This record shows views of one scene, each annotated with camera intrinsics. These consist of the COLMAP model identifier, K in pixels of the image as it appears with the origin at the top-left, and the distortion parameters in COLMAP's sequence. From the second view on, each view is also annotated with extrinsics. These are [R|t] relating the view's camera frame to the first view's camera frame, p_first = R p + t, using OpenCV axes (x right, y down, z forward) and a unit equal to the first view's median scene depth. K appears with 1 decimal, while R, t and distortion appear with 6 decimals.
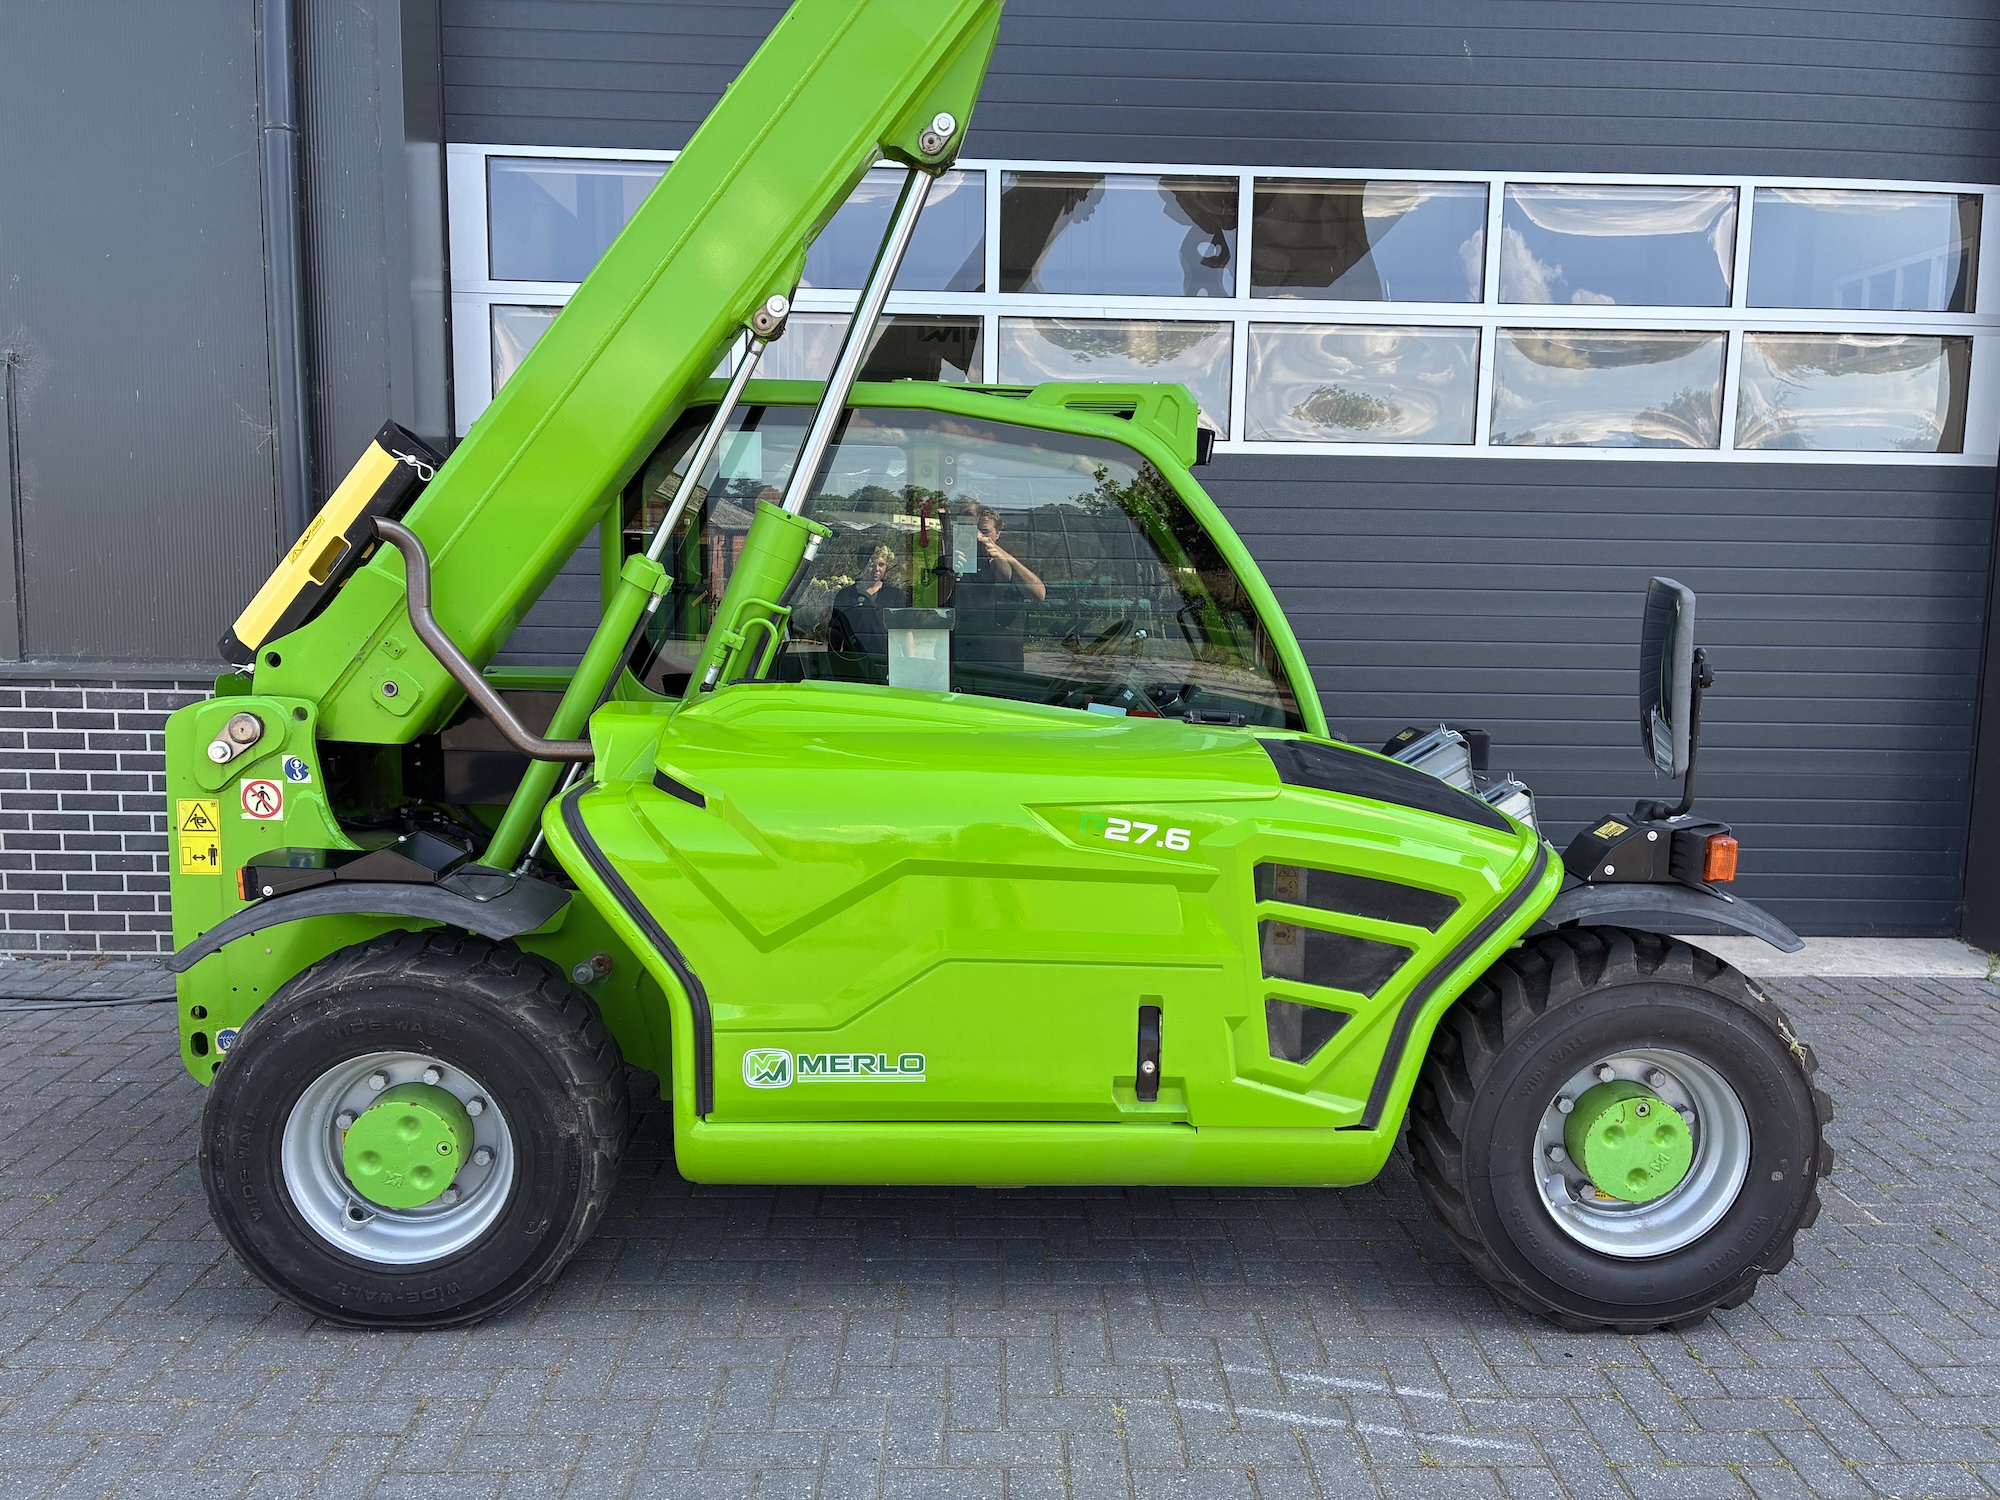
lens RADIAL K [[1520.7, 0, 1000.0], [0, 1520.7, 750.0], [0, 0, 1]] dist [0.028515, 0.001754]
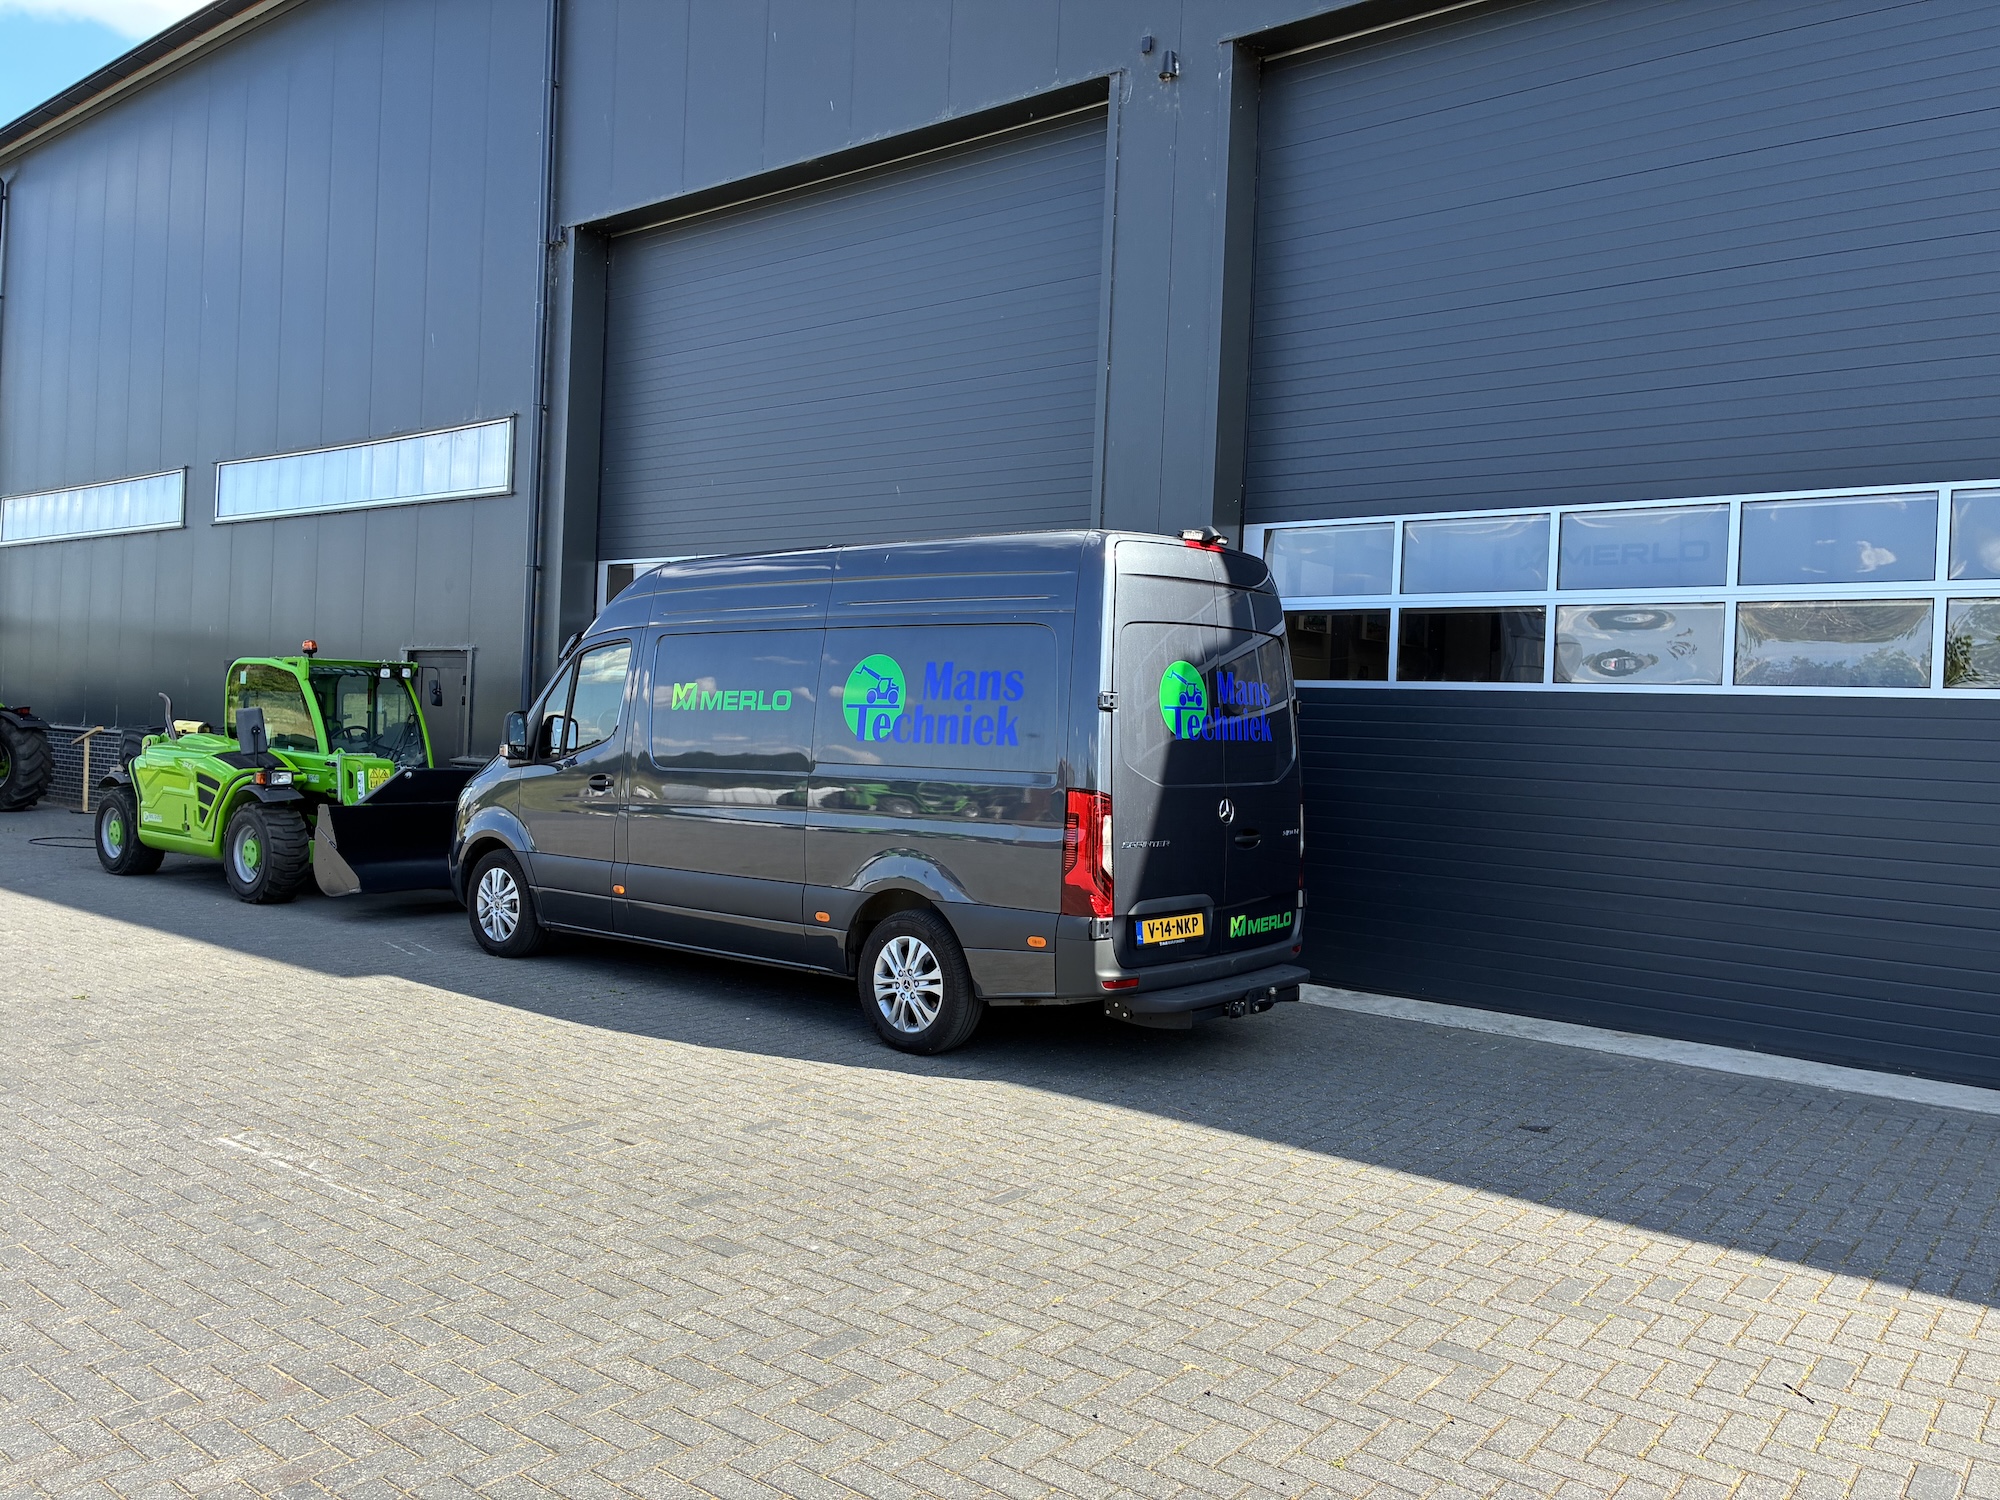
lens RADIAL K [[1520.7, 0, 1000.0], [0, 1520.7, 750.0], [0, 0, 1]] dist [0.028515, 0.001754]
pose [[0.770849, 0.025397, -0.636511, 4.481121], [-0.117668, 0.987687, -0.103093, 0.184396], [0.626056, 0.154366, 0.764346, -0.840670]]
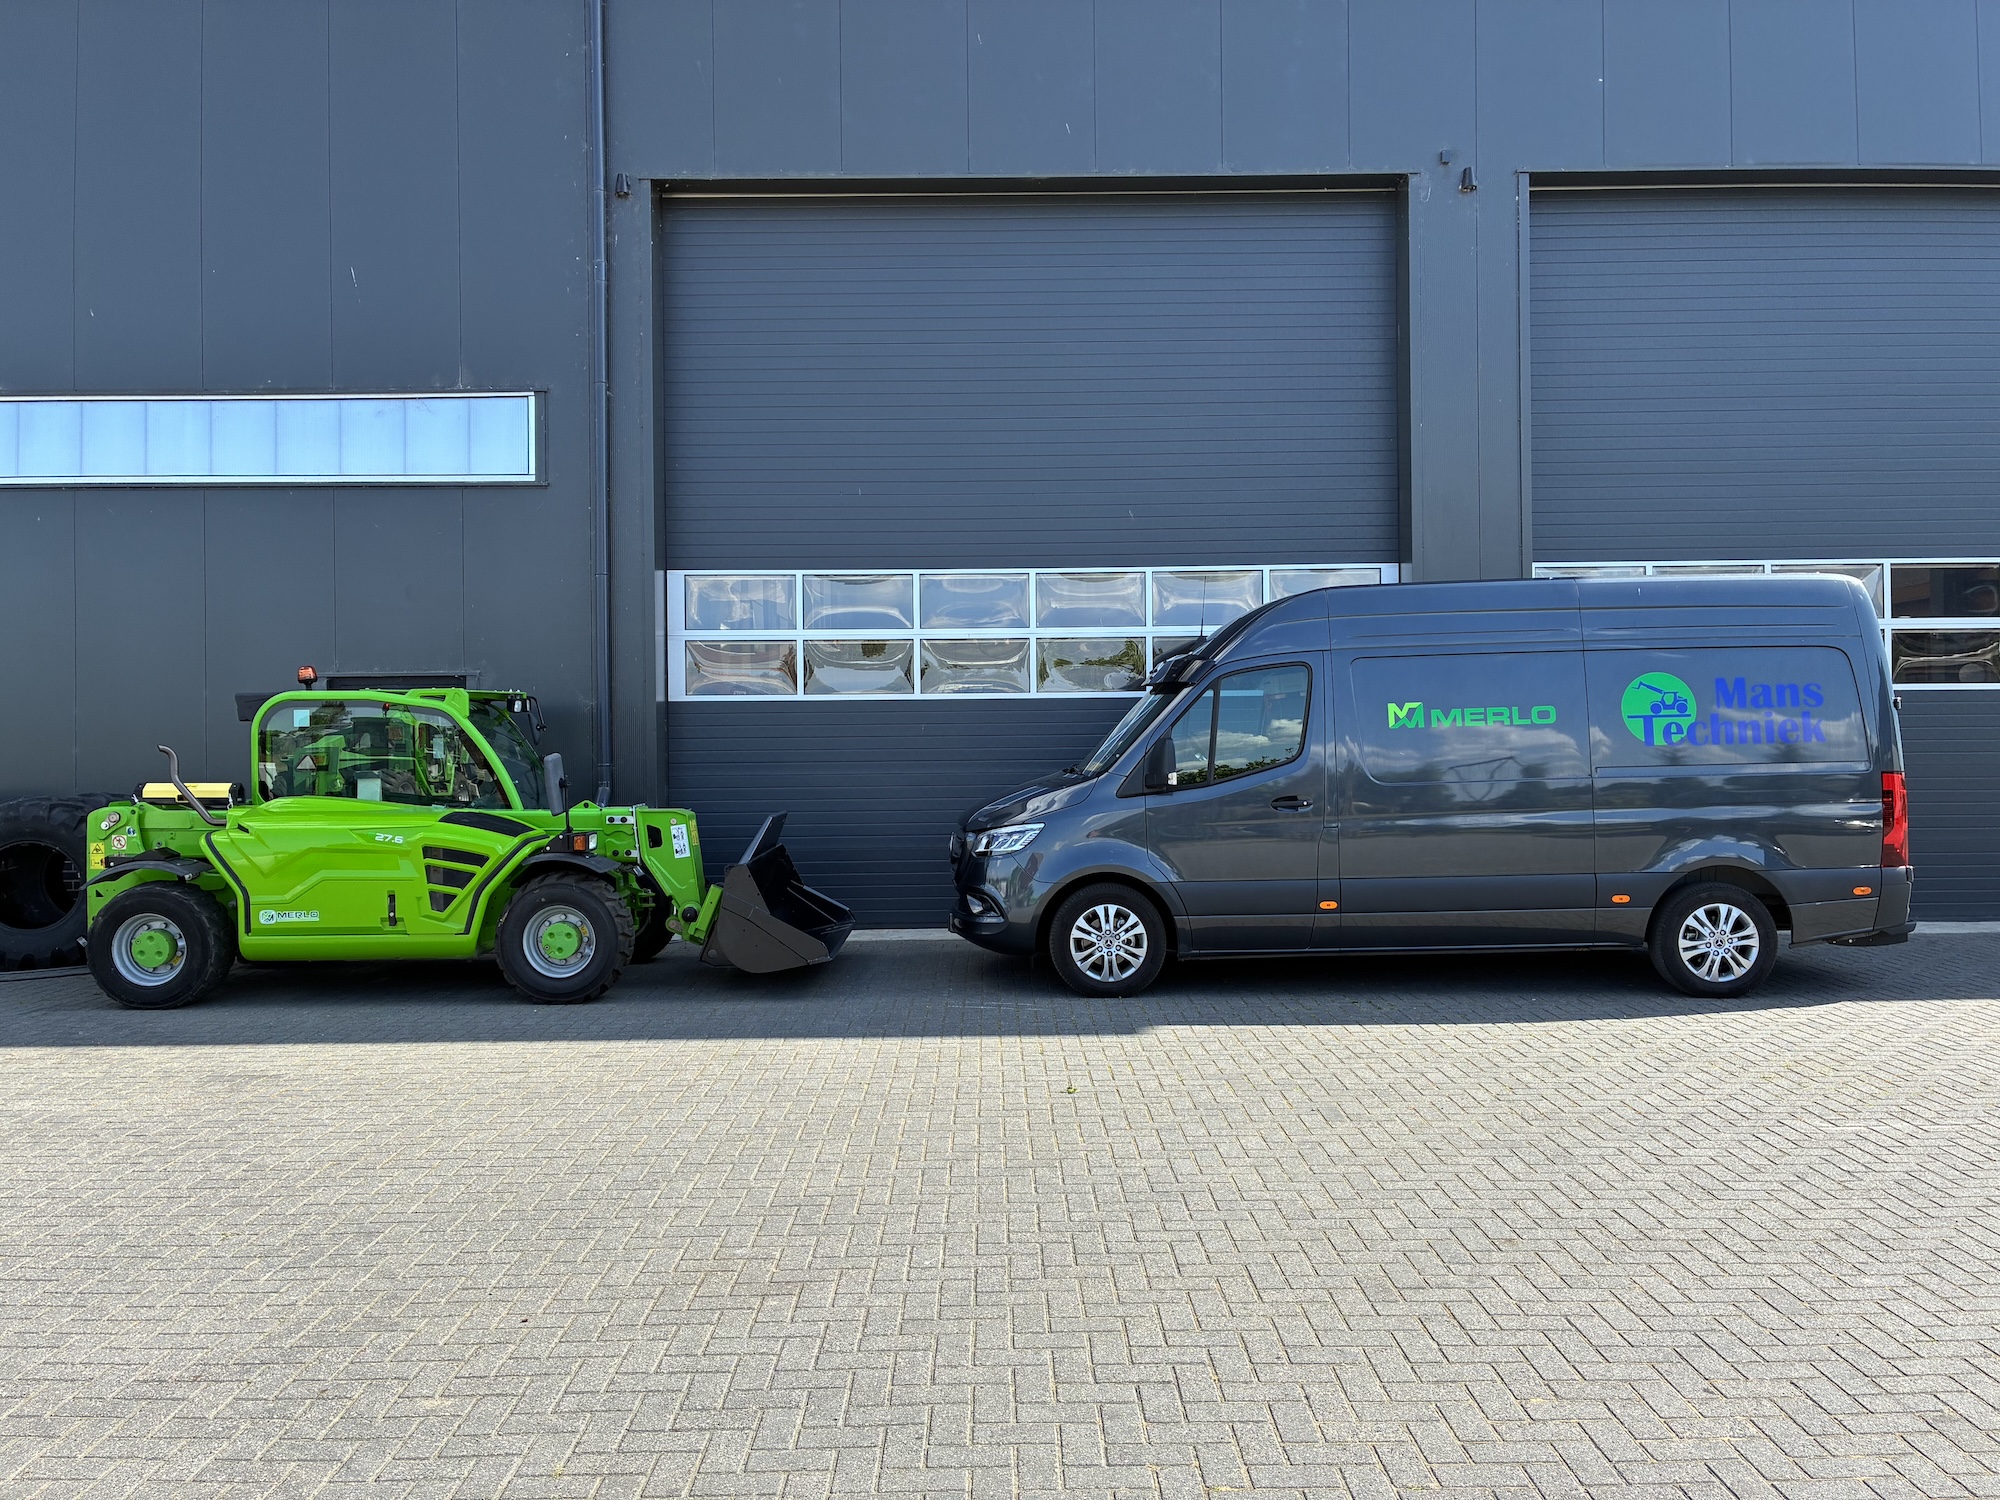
lens RADIAL K [[1486.1, 0, 960.9], [0, 1486.1, 700.5], [0, 0, 1]] dist [0.032459, 0.001750]
pose [[0.999398, -0.026783, -0.022064, 1.336608], [0.023233, 0.988736, -0.147855, 0.254269], [0.025775, 0.147253, 0.988763, -2.049981]]
